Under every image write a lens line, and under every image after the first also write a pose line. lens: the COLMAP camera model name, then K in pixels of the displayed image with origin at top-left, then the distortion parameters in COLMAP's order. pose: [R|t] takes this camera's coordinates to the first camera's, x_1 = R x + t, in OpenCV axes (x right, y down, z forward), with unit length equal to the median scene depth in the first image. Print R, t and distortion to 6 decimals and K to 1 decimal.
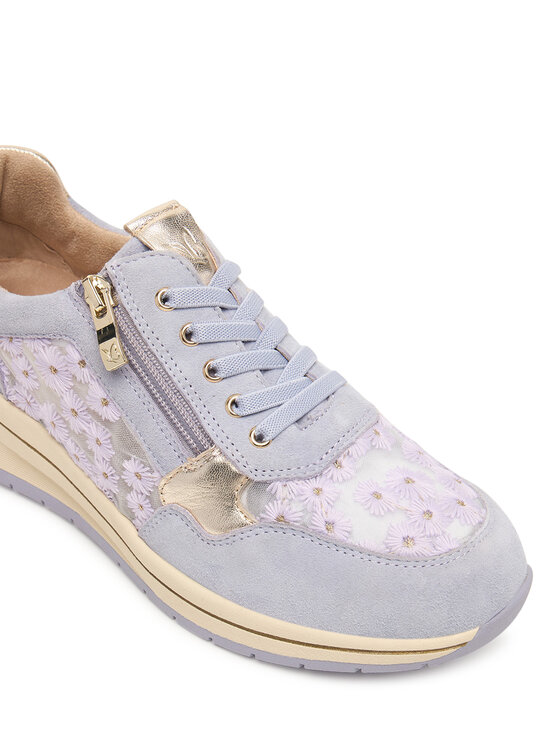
lens RADIAL K [[1190.3, 0, 280.0], [0, 1190.3, 373.0], [0, 0, 1]] dist [0.014239, 0.045852]
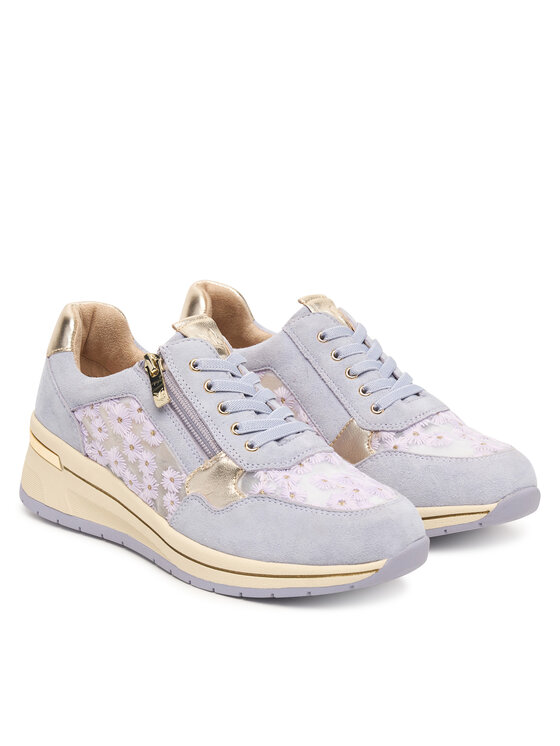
lens RADIAL K [[1806.2, 0, 280.0], [0, 1806.2, 373.0], [0, 0, 1]] dist [0.453030, 0.009981]
pose [[0.997474, 0.012198, -0.069973, 0.182250], [-0.035251, 0.940271, -0.338598, 0.753424], [0.061664, 0.340210, 0.938326, -1.232532]]
